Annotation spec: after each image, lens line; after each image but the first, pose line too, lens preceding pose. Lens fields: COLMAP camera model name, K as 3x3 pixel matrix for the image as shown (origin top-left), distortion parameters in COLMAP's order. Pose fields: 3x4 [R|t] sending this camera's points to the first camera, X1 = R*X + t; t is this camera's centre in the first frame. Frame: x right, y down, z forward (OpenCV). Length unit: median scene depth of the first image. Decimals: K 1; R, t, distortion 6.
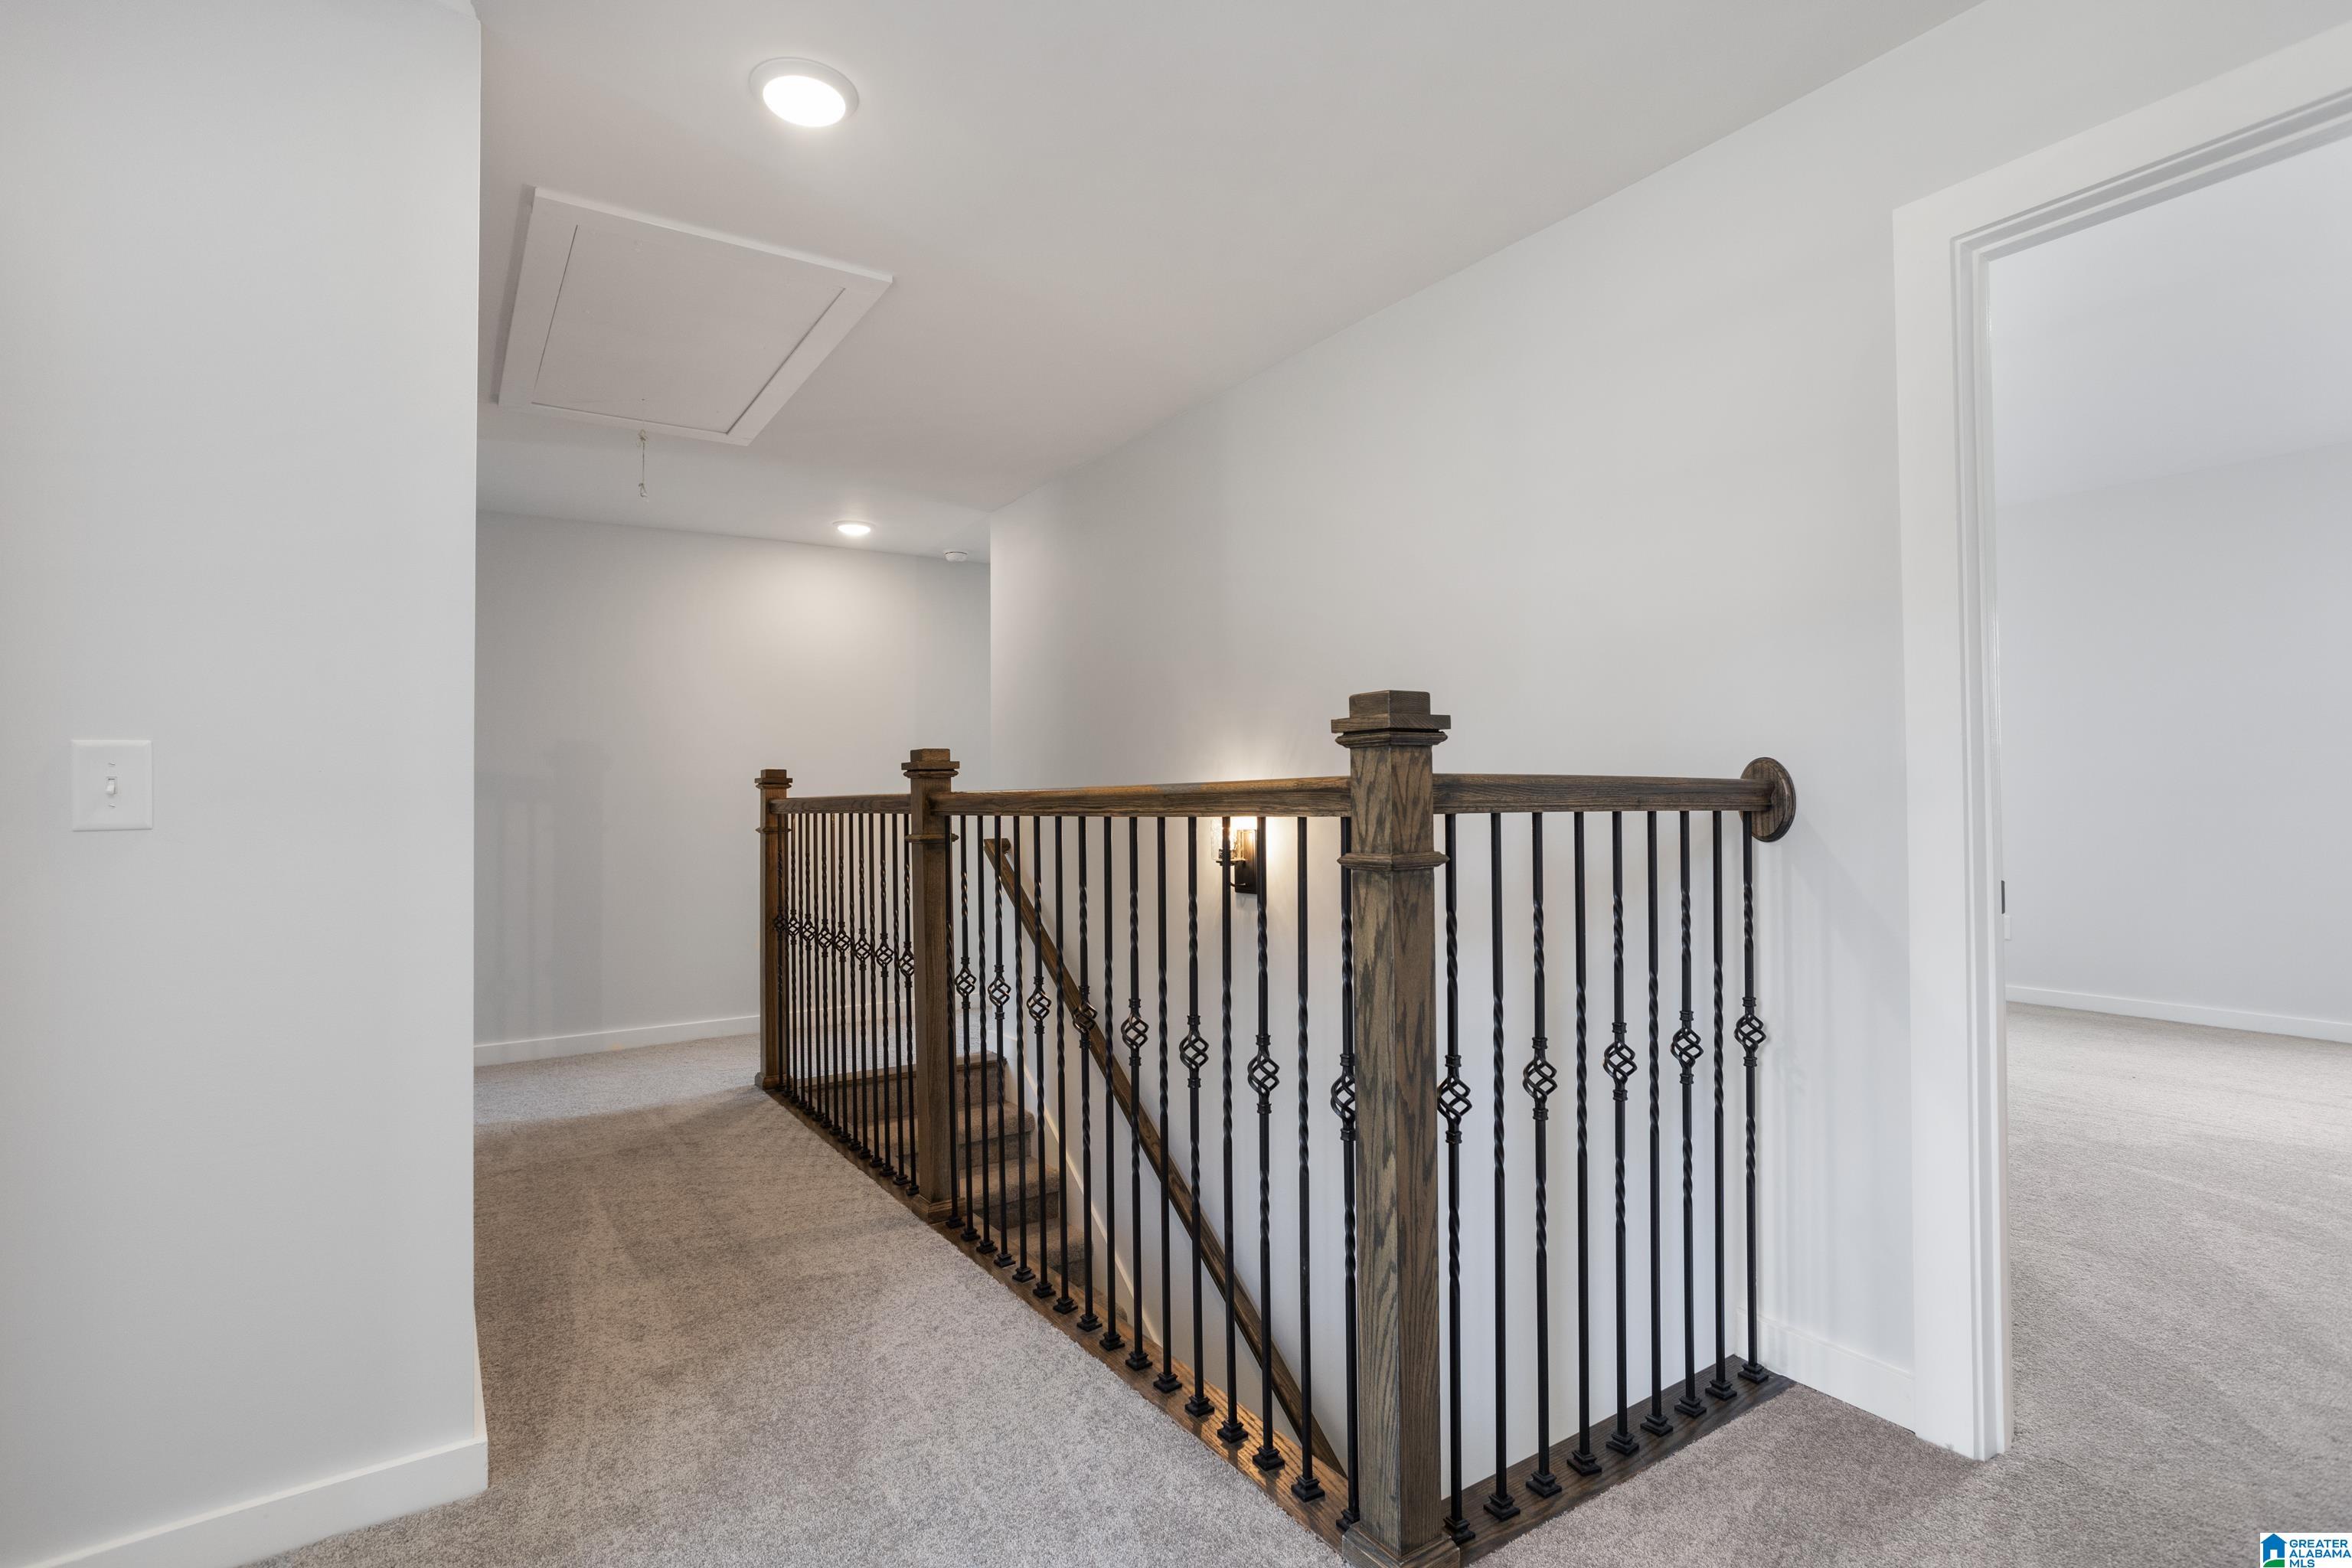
lens RADIAL K [[1149.1, 0, 1176.2], [0, 1149.1, 785.6], [0, 0, 1]] dist [-0.038944, 0.020827]
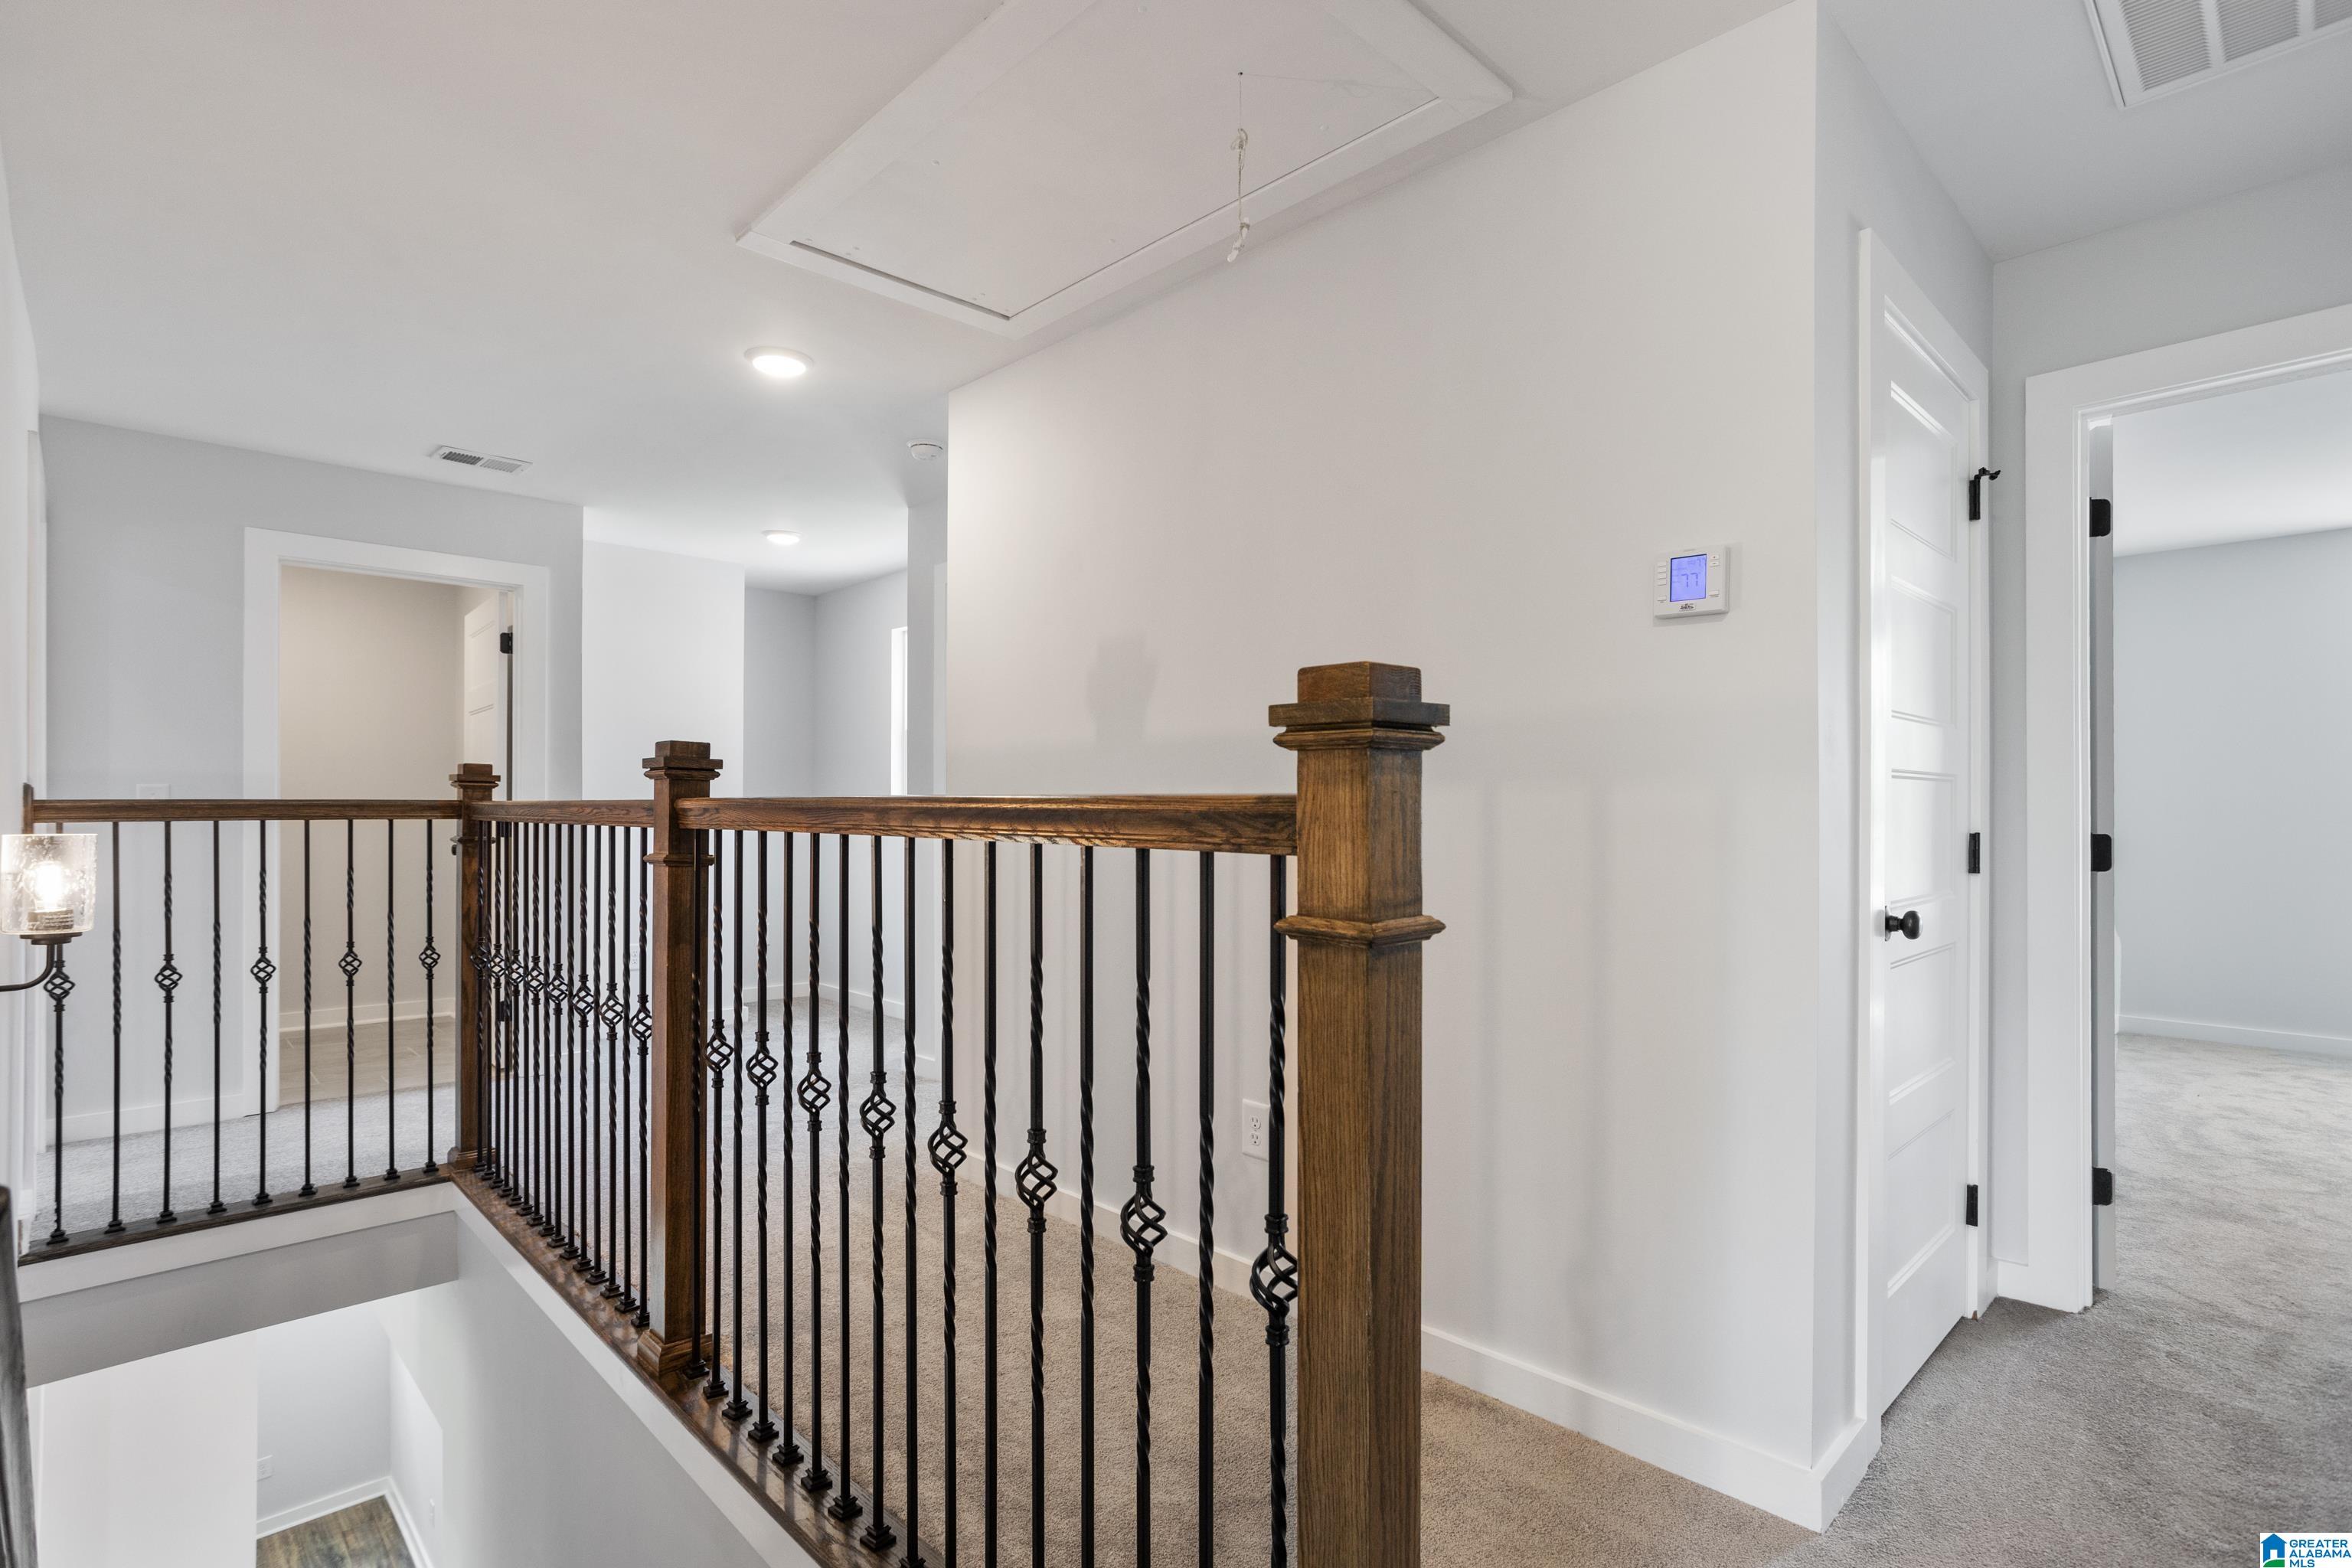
lens RADIAL K [[1149.1, 0, 1173.9], [0, 1149.1, 791.3], [0, 0, 1]] dist [-0.038944, 0.020827]
pose [[0.986137, 0.020247, 0.164695, -0.020534], [-0.019997, 0.999795, -0.003177, -0.004723], [-0.164726, -0.000161, 0.986339, 0.290252]]
